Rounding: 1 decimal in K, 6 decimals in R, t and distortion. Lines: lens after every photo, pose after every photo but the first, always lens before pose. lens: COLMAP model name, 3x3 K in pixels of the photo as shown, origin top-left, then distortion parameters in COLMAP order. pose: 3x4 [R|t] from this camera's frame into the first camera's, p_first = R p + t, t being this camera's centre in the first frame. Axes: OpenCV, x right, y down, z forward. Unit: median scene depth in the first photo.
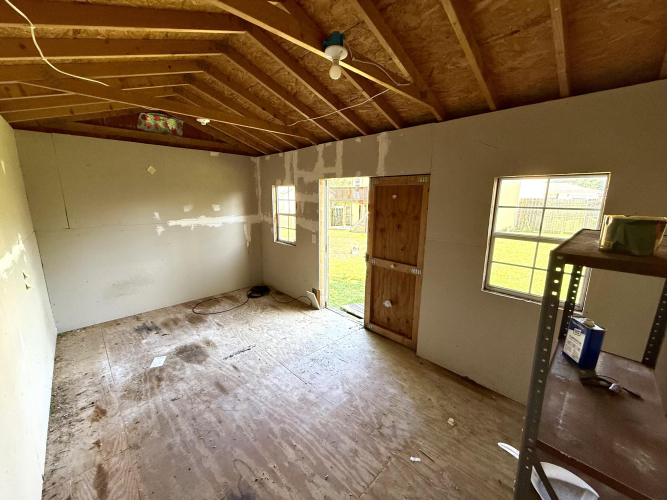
lens RADIAL K [[265.7, 0, 331.5], [0, 265.7, 249.1], [0, 0, 1]] dist [-0.000757, 0.000359]
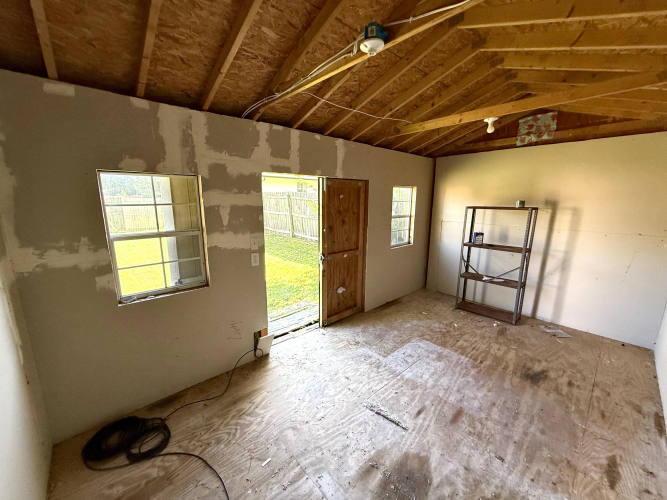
lens RADIAL K [[265.7, 0, 331.5], [0, 265.7, 249.1], [0, 0, 1]] dist [-0.000757, 0.000359]
pose [[0.032527, -0.199093, 0.979441, -1.035530], [0.194611, 0.962464, 0.189179, -0.222569], [-0.980341, 0.184457, 0.070052, 1.093948]]
